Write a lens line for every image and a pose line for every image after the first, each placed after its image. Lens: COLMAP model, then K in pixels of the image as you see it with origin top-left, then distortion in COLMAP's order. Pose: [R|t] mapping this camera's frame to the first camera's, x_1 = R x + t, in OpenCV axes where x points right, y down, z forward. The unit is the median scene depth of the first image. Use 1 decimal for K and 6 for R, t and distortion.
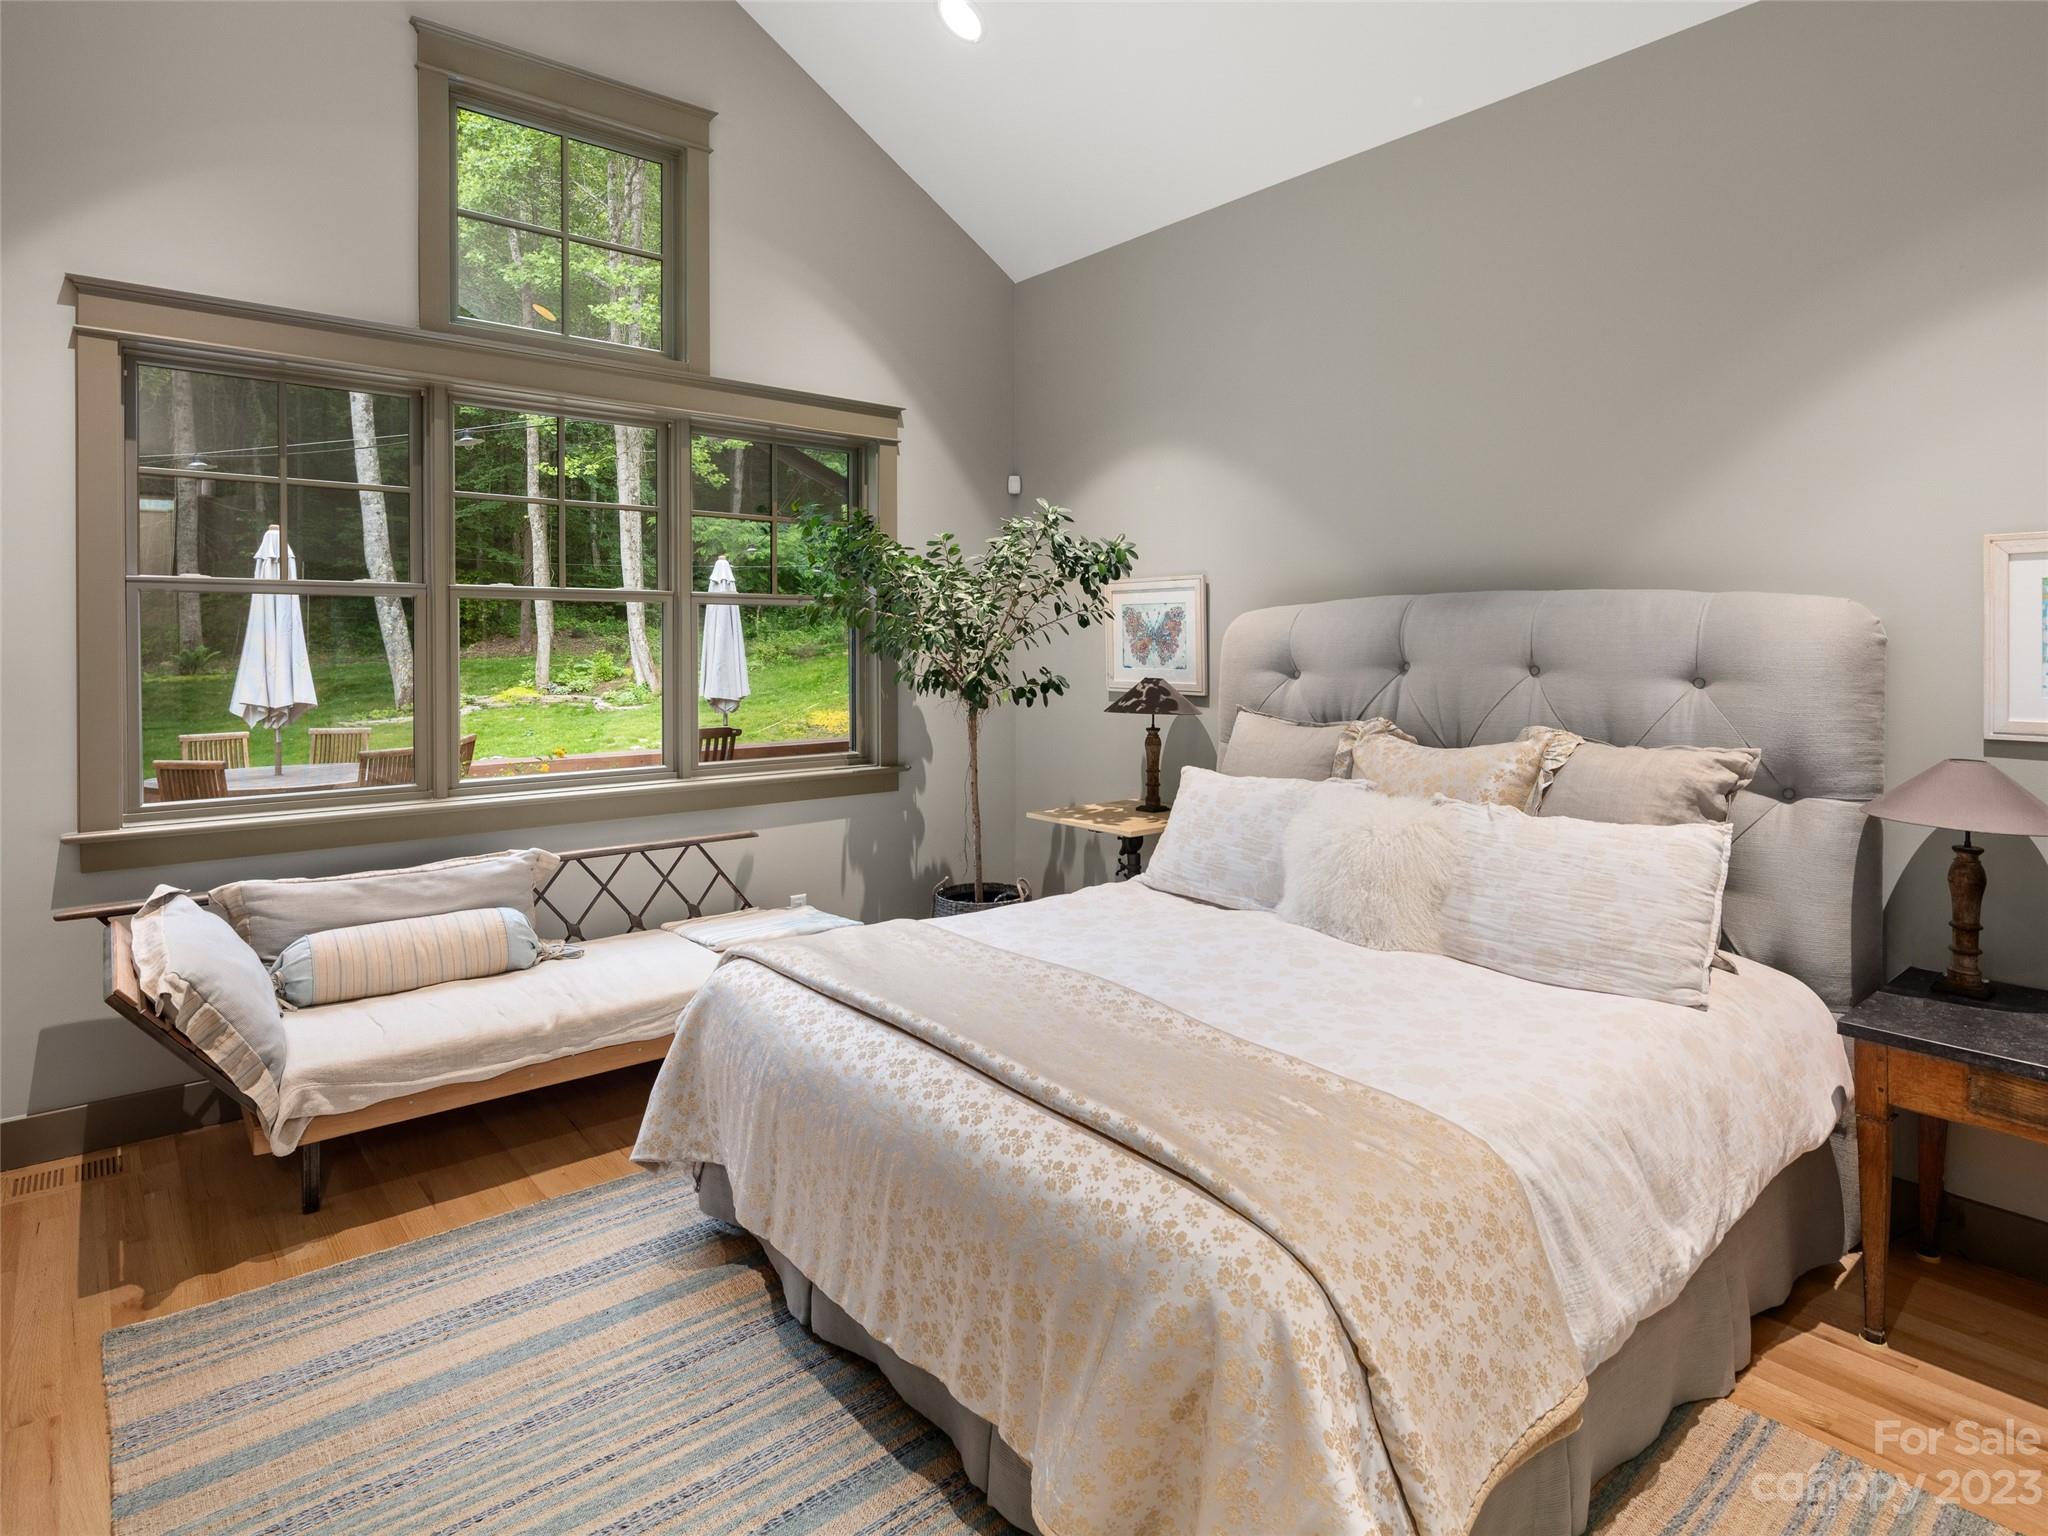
lens RADIAL K [[1134.4, 0, 1033.2], [0, 1134.4, 757.7], [0, 0, 1]] dist [0.003963, -0.001022]
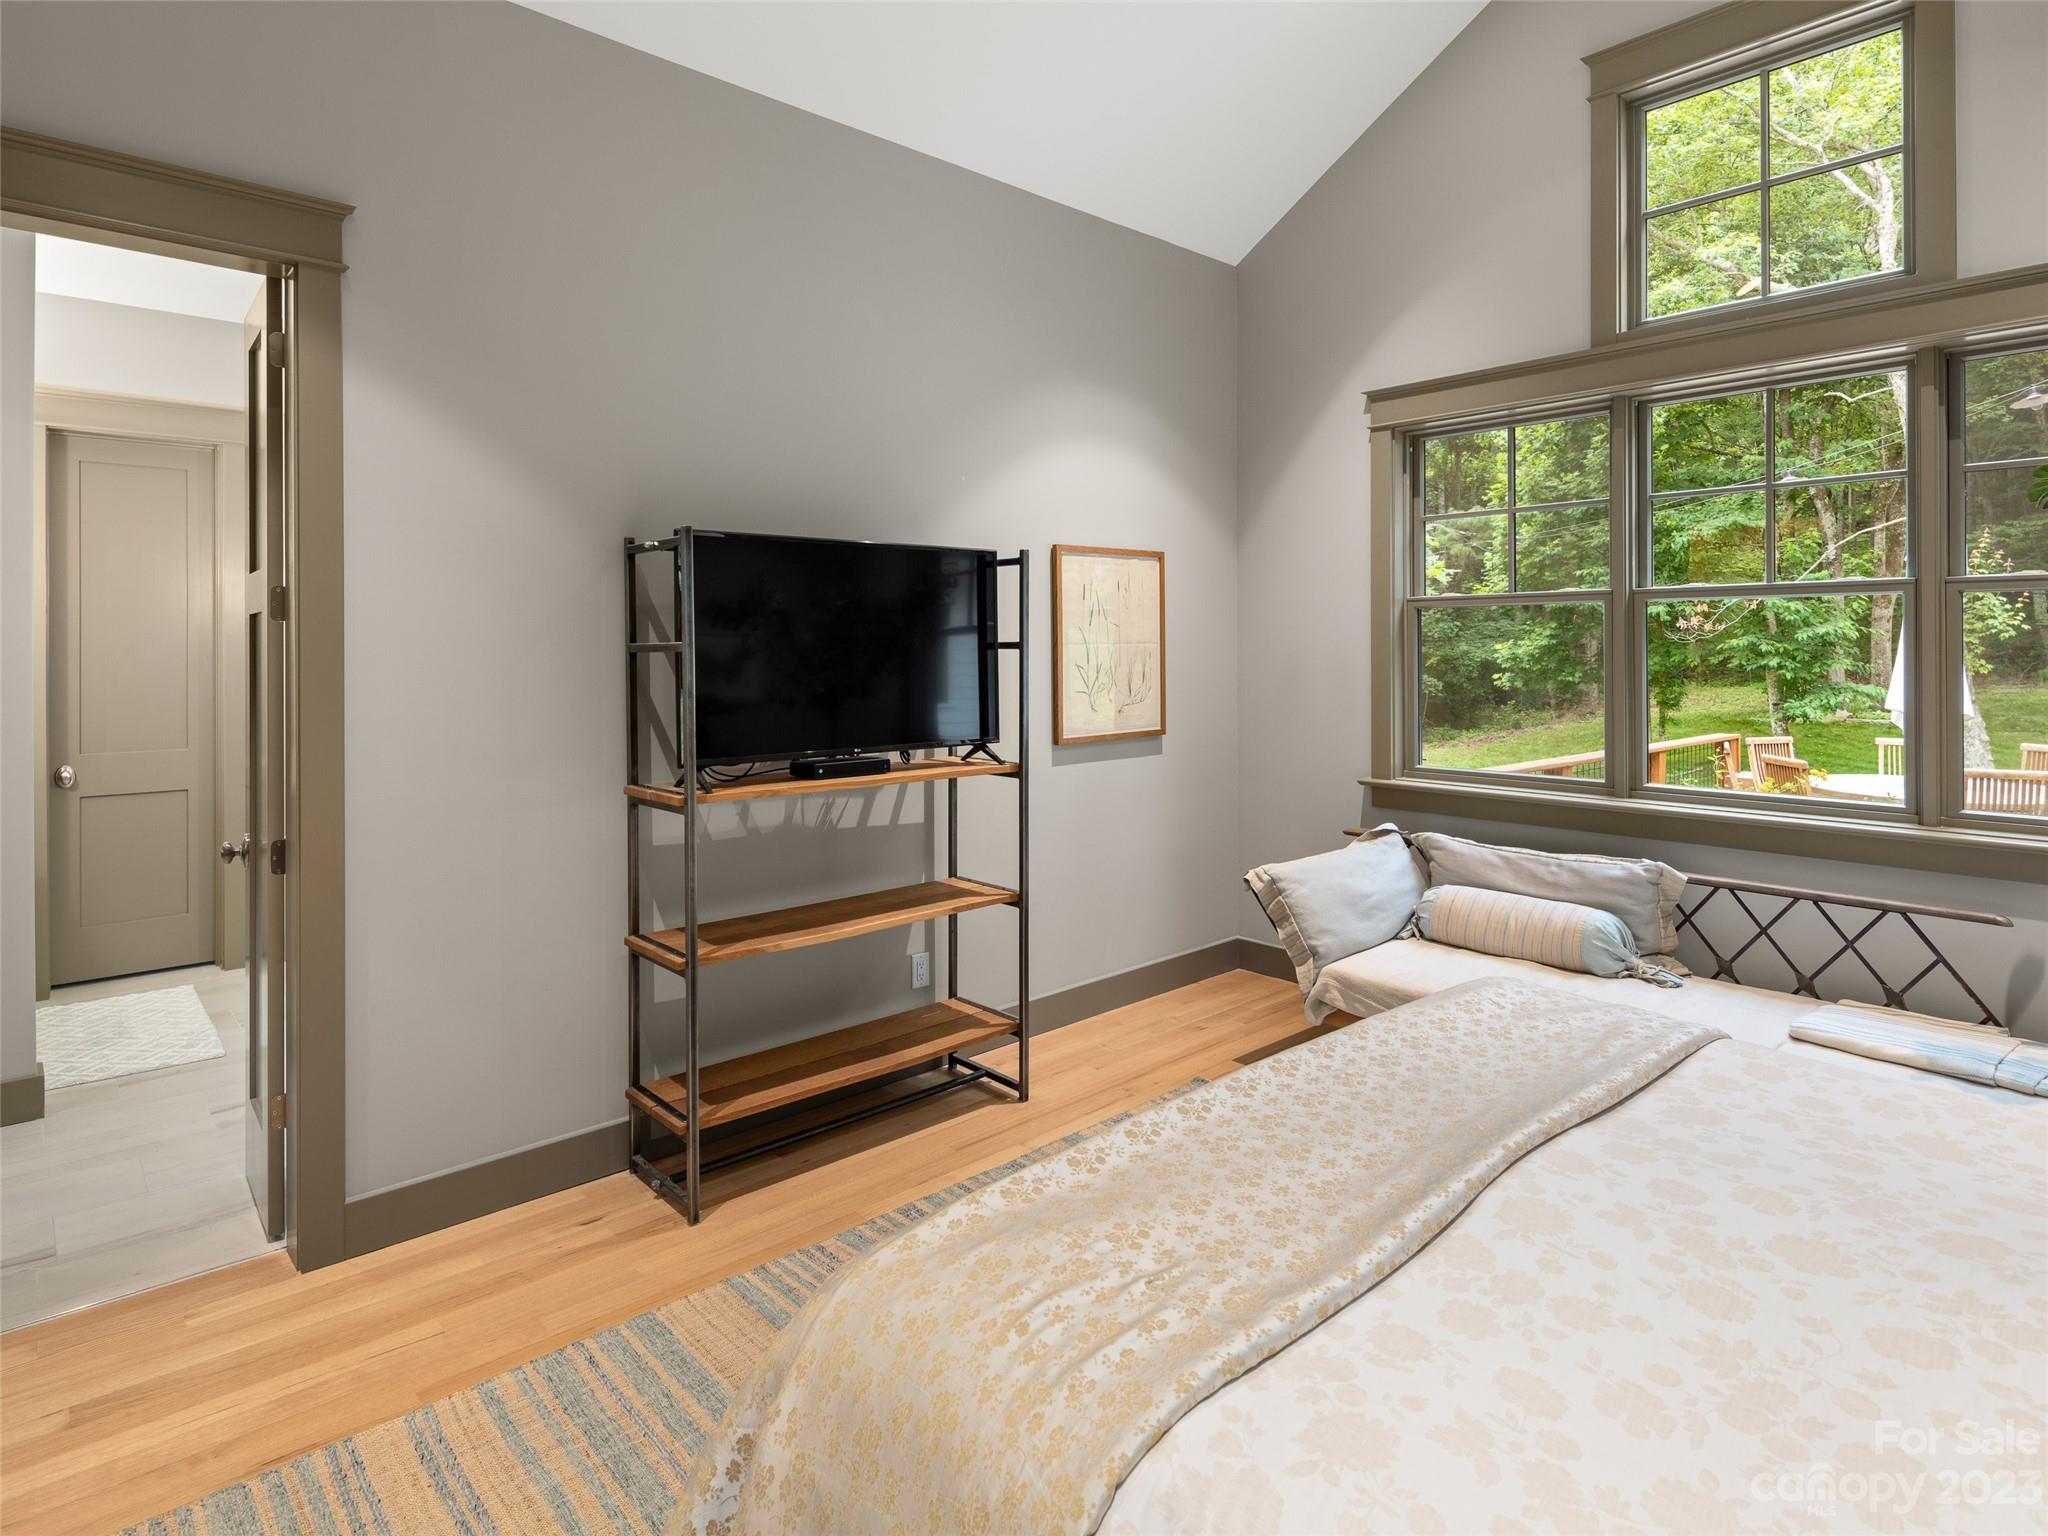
lens RADIAL K [[1117.0, 0, 1017.9], [0, 1117.0, 763.5], [0, 0, 1]] dist [0.001988, -0.003239]
pose [[0.036839, 0.107017, -0.993575, 0.482616], [-0.100104, 0.989644, 0.102882, -0.046621], [0.994295, 0.095671, 0.047170, 0.430895]]
